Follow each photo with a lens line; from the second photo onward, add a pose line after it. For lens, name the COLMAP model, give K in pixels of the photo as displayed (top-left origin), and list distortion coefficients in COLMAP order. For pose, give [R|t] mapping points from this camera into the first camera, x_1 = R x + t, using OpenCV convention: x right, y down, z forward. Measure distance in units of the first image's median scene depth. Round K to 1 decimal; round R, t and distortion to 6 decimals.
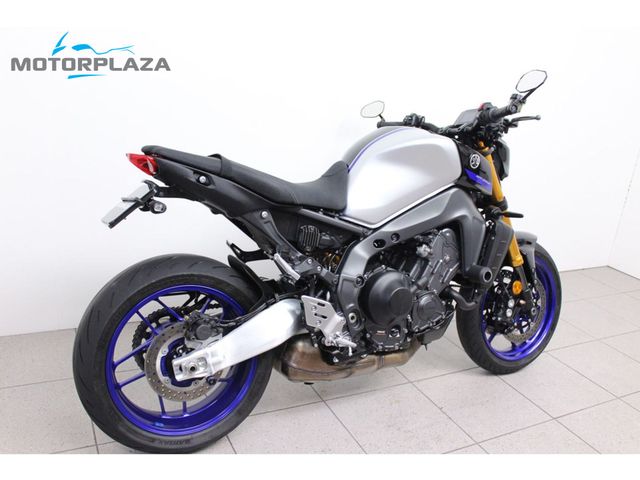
lens RADIAL K [[554.7, 0, 320.0], [0, 554.7, 240.0], [0, 0, 1]] dist [-0.115114, -0.000451]
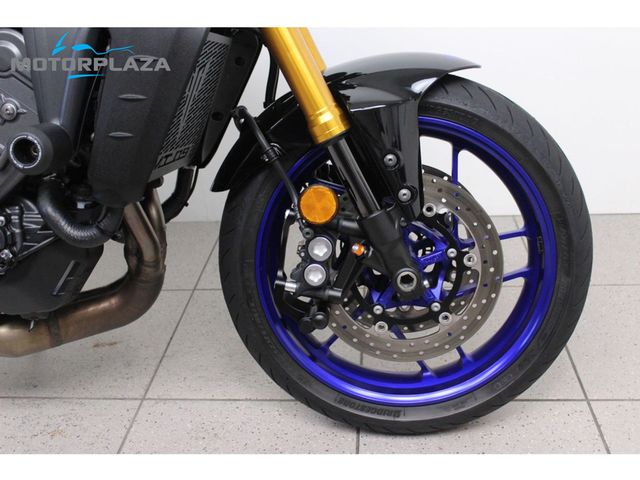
lens RADIAL K [[708.8, 0, 320.0], [0, 708.8, 240.0], [0, 0, 1]] dist [-0.062435, -0.005499]
pose [[0.841276, 0.086296, -0.533674, 0.729465], [-0.025040, 0.992338, 0.120991, 0.065043], [0.540026, -0.088424, 0.836990, 0.740773]]
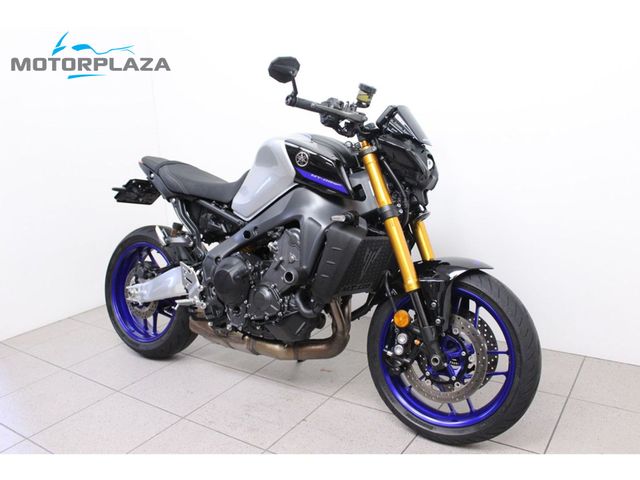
lens RADIAL K [[554.7, 0, 320.0], [0, 554.7, 240.0], [0, 0, 1]] dist [-0.115114, -0.000451]
pose [[0.480426, 0.073191, -0.873976, 1.205914], [-0.176063, 0.984274, -0.014354, 0.007211], [0.859181, 0.160771, 0.485757, 0.582164]]
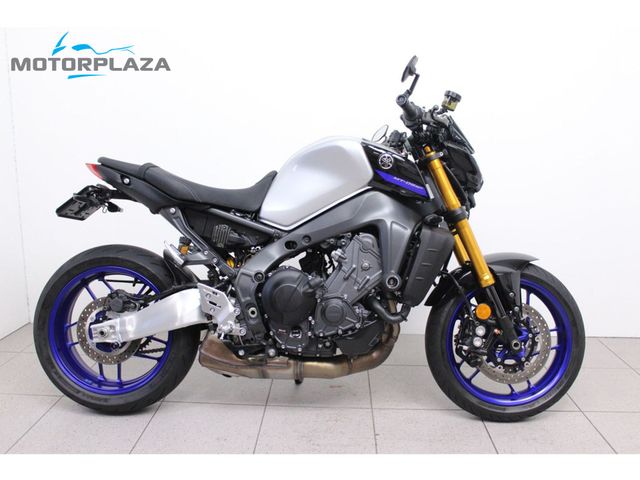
lens RADIAL K [[561.4, 0, 320.0], [0, 561.4, 240.0], [0, 0, 1]] dist [-0.094757, 0.000221]
pose [[0.873966, 0.000684, -0.485987, 0.675461], [-0.076907, 0.987593, -0.136914, 0.138575], [0.479864, 0.157034, 0.863175, 0.120427]]
